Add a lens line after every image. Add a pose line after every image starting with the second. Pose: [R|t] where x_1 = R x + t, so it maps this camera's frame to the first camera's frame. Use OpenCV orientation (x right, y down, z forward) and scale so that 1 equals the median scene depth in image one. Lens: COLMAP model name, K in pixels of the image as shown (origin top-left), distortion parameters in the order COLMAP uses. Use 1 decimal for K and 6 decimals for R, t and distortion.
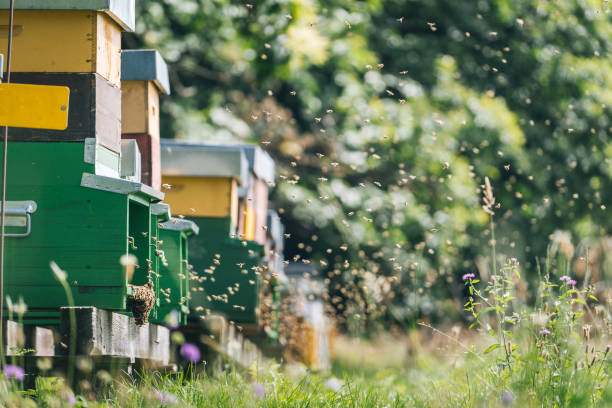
lens RADIAL K [[3262.2, 0, 306.0], [0, 3262.2, 204.0], [0, 0, 1]] dist [0.197623, 12.012327]
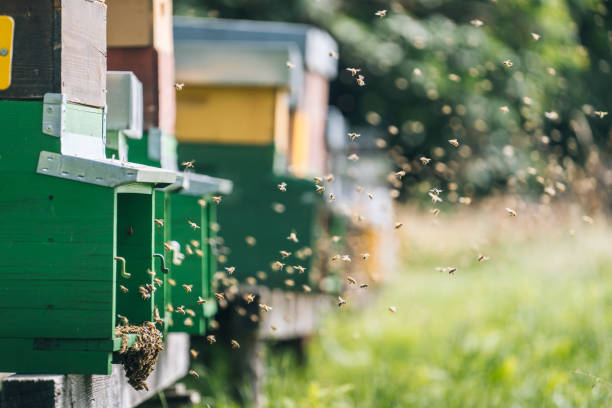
lens RADIAL K [[3262.2, 0, 306.0], [0, 3262.2, 204.0], [0, 0, 1]] dist [0.197623, 12.012327]
pose [[0.999961, 0.004204, -0.007774, -0.014470], [-0.003583, 0.996923, 0.078300, -0.047188], [0.008079, -0.078269, 0.996900, 0.396574]]
